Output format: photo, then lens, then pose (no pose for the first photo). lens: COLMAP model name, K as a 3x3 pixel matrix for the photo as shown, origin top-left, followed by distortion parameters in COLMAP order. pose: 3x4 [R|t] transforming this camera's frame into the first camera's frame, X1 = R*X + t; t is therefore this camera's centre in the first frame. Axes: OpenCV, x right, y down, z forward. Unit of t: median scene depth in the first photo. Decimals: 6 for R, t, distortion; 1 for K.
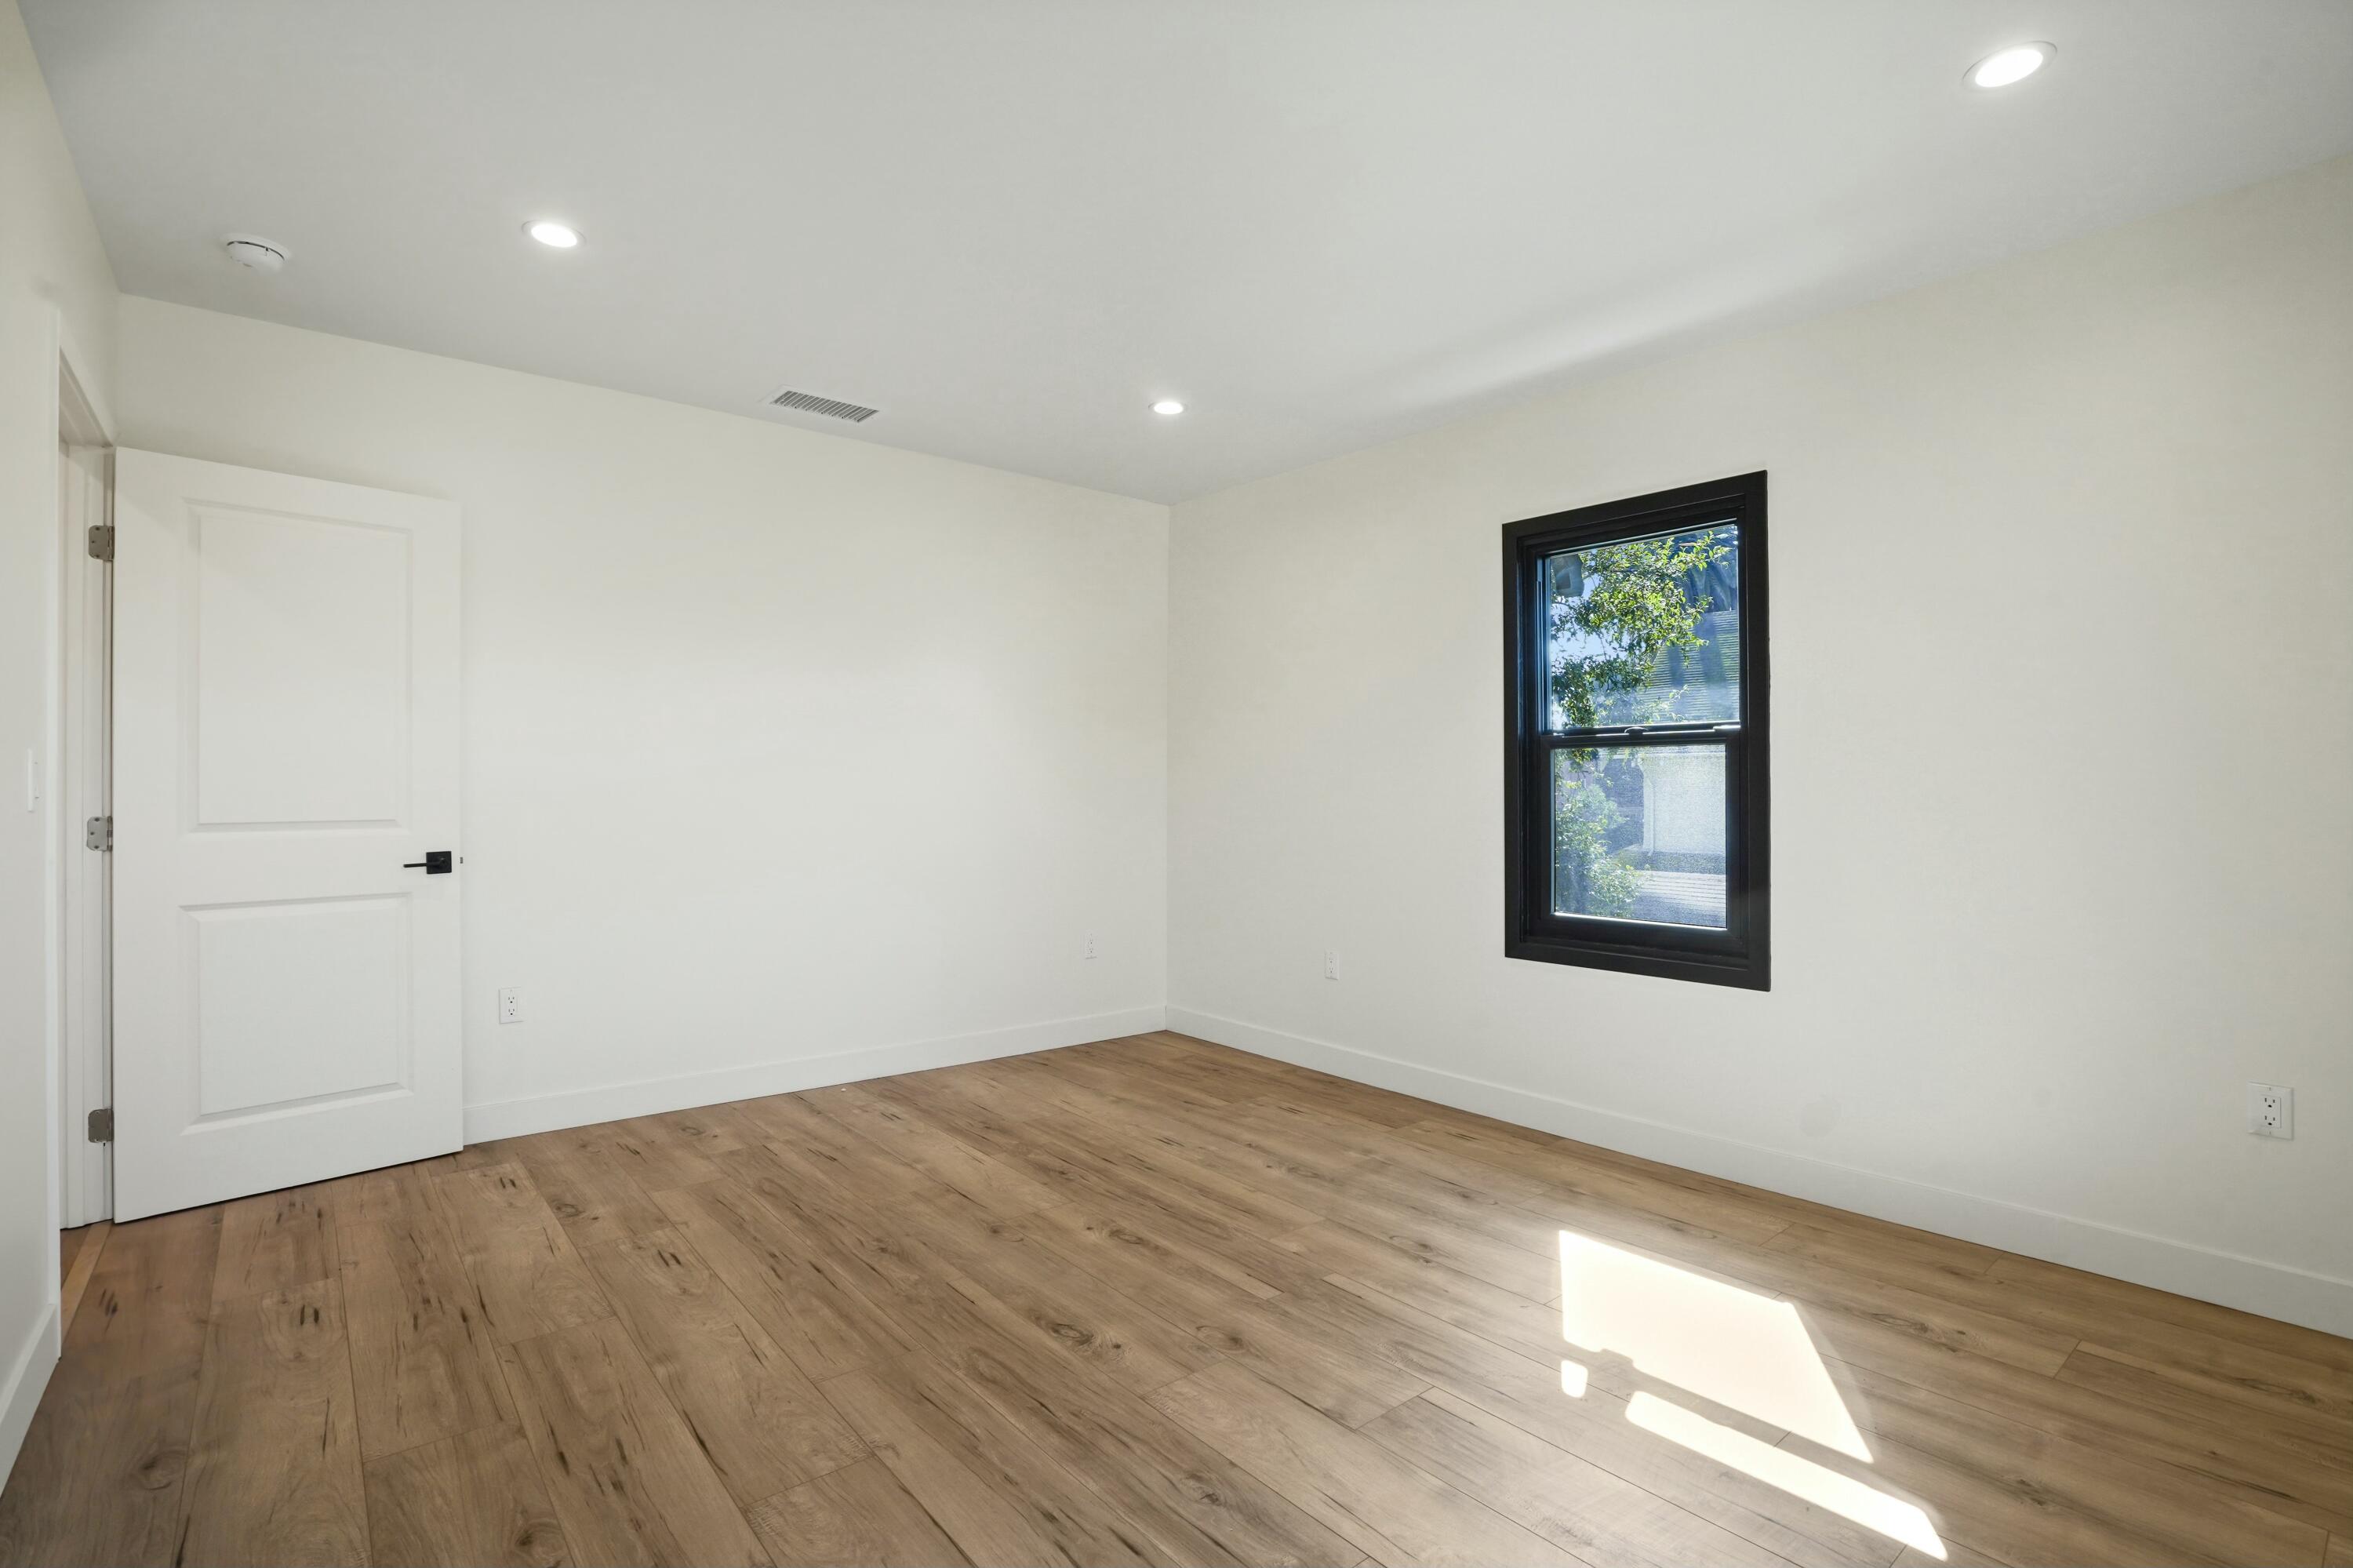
lens RADIAL K [[1101.9, 0, 1150.2], [0, 1101.9, 786.6], [0, 0, 1]] dist [-0.057817, 0.024509]
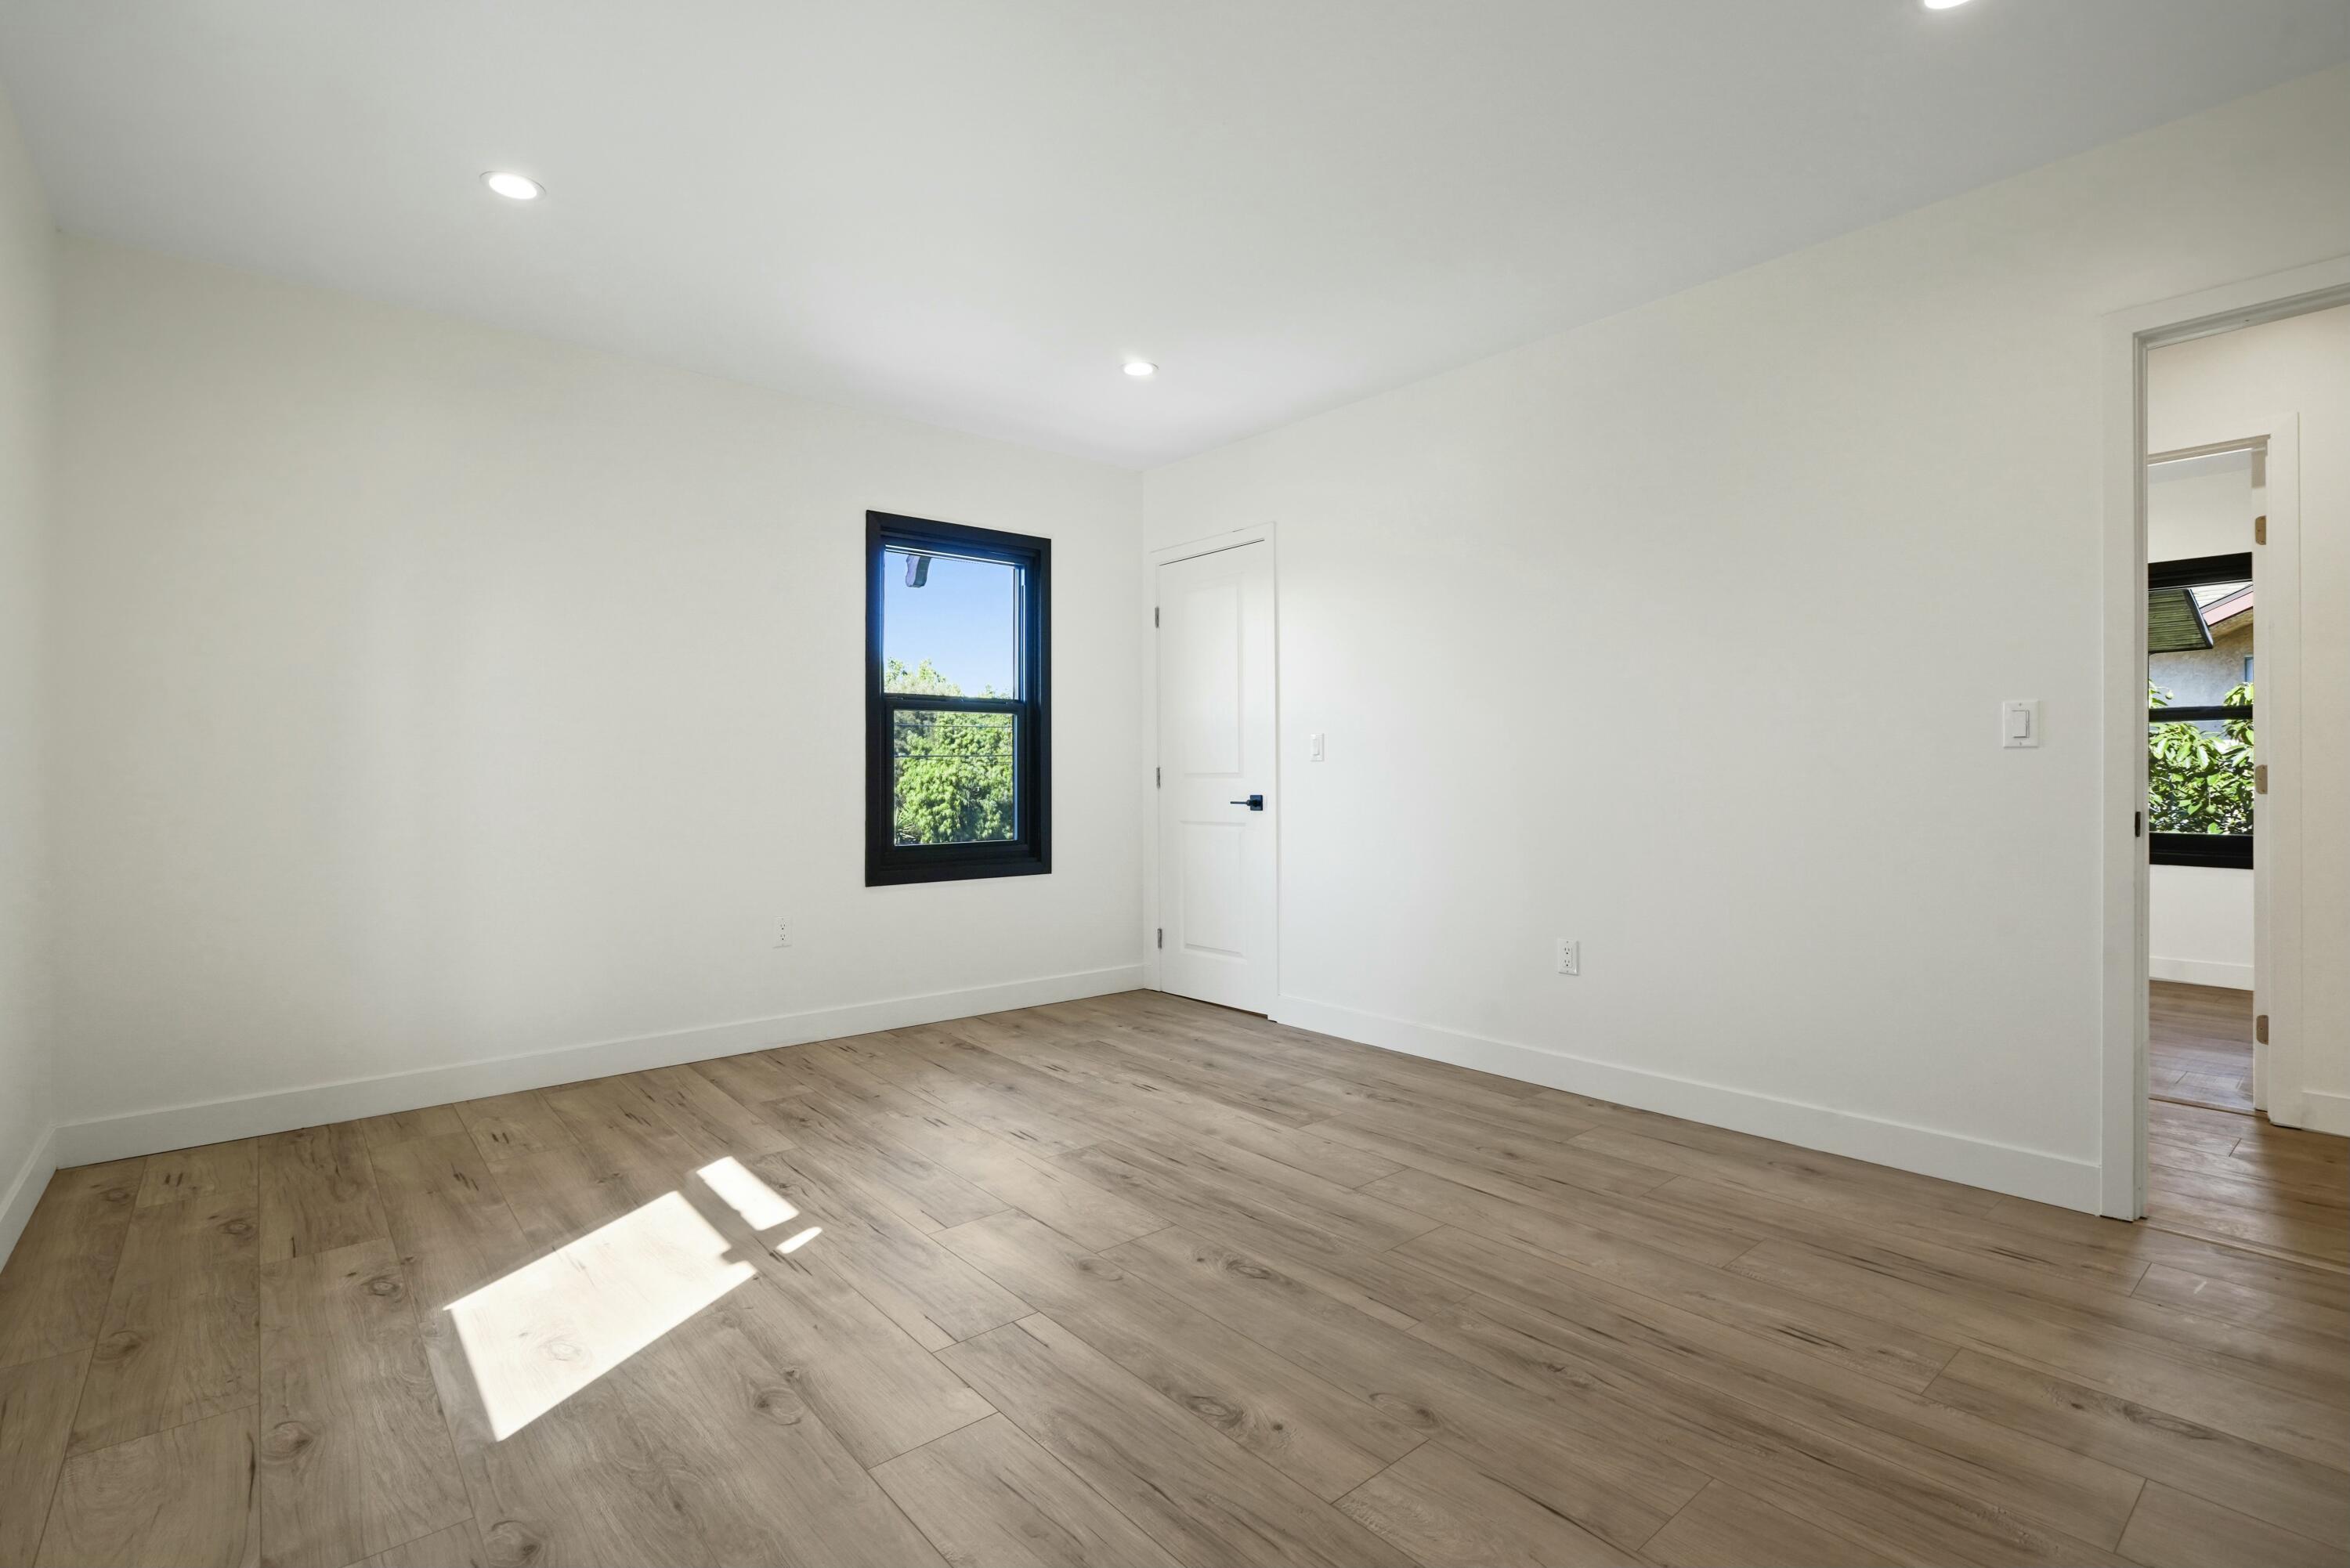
lens RADIAL K [[1073.7, 0, 1175.0], [0, 1073.7, 784.0], [0, 0, 1]] dist [0.000763, 0.000212]
pose [[-0.999471, 0.001892, -0.032480, 0.022118], [0.001616, 0.999962, 0.008512, 0.040163], [0.032495, 0.008455, -0.999436, 1.665144]]
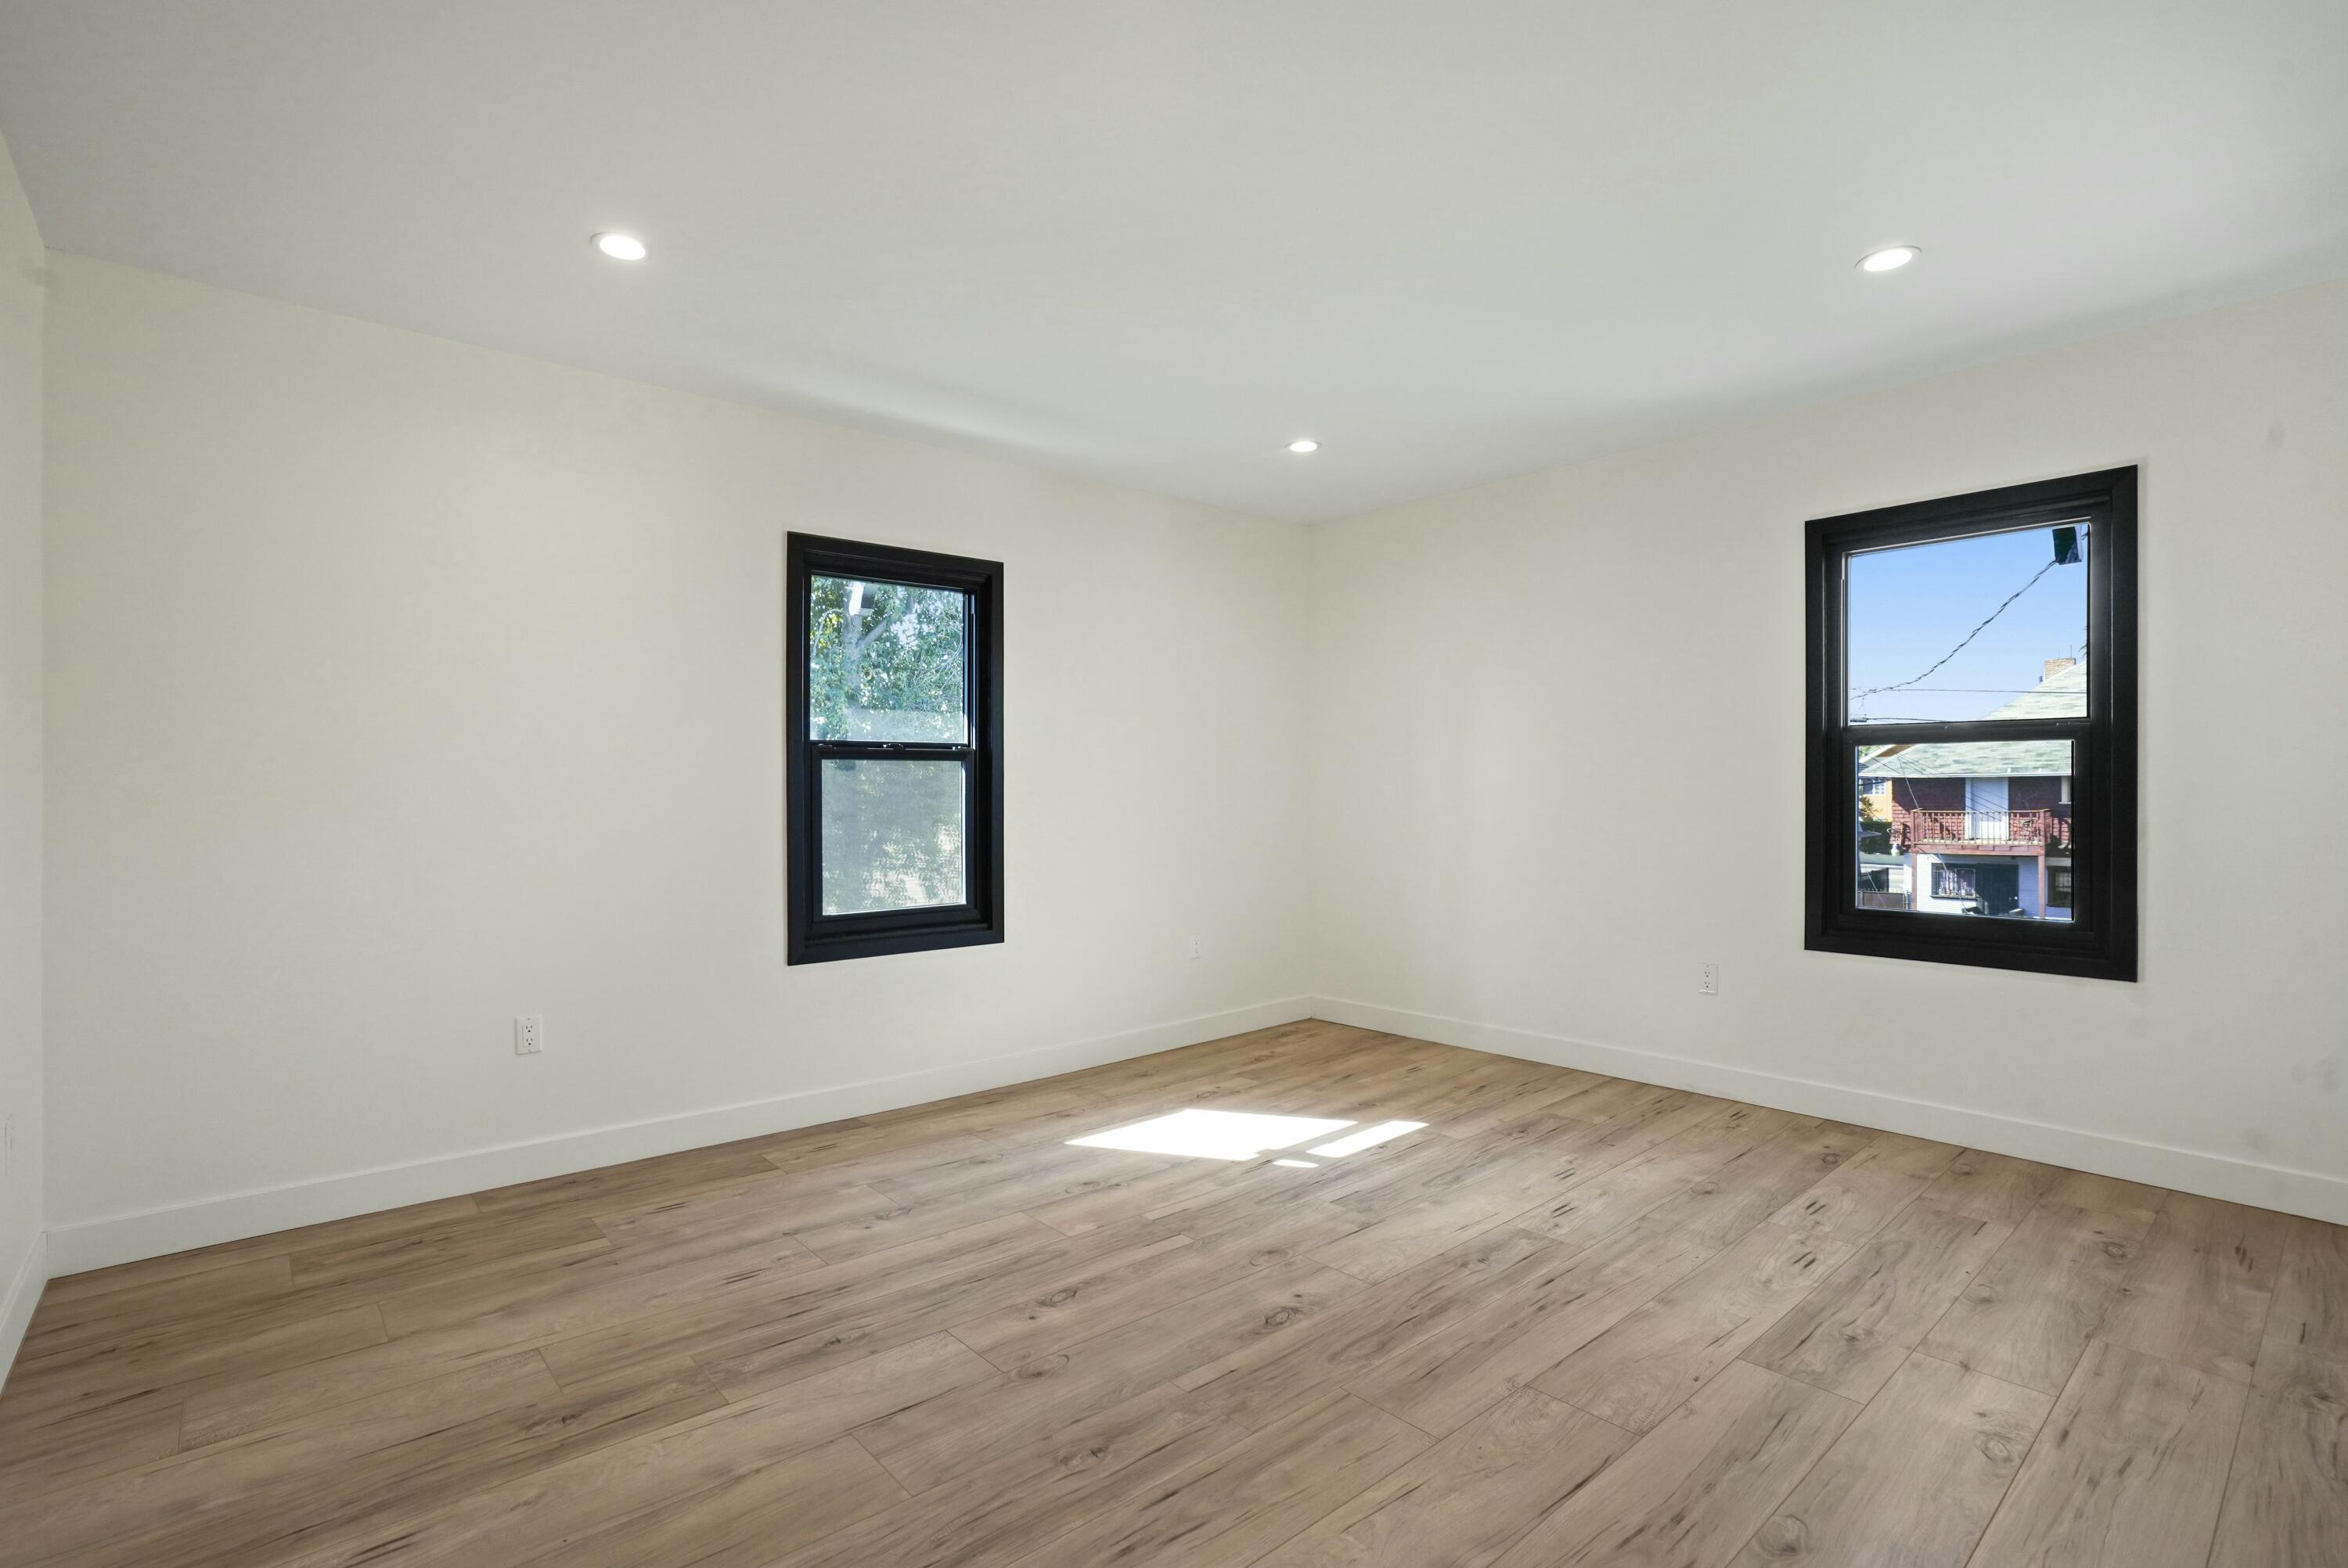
lens RADIAL K [[1099.4, 0, 1147.7], [0, 1099.4, 786.6], [0, 0, 1]] dist [-0.057817, 0.024509]
pose [[-0.033517, 0.002448, 0.999435, -0.937473], [0.001776, 0.999996, -0.002390, -0.004780], [-0.999437, 0.001695, -0.033521, 0.978585]]
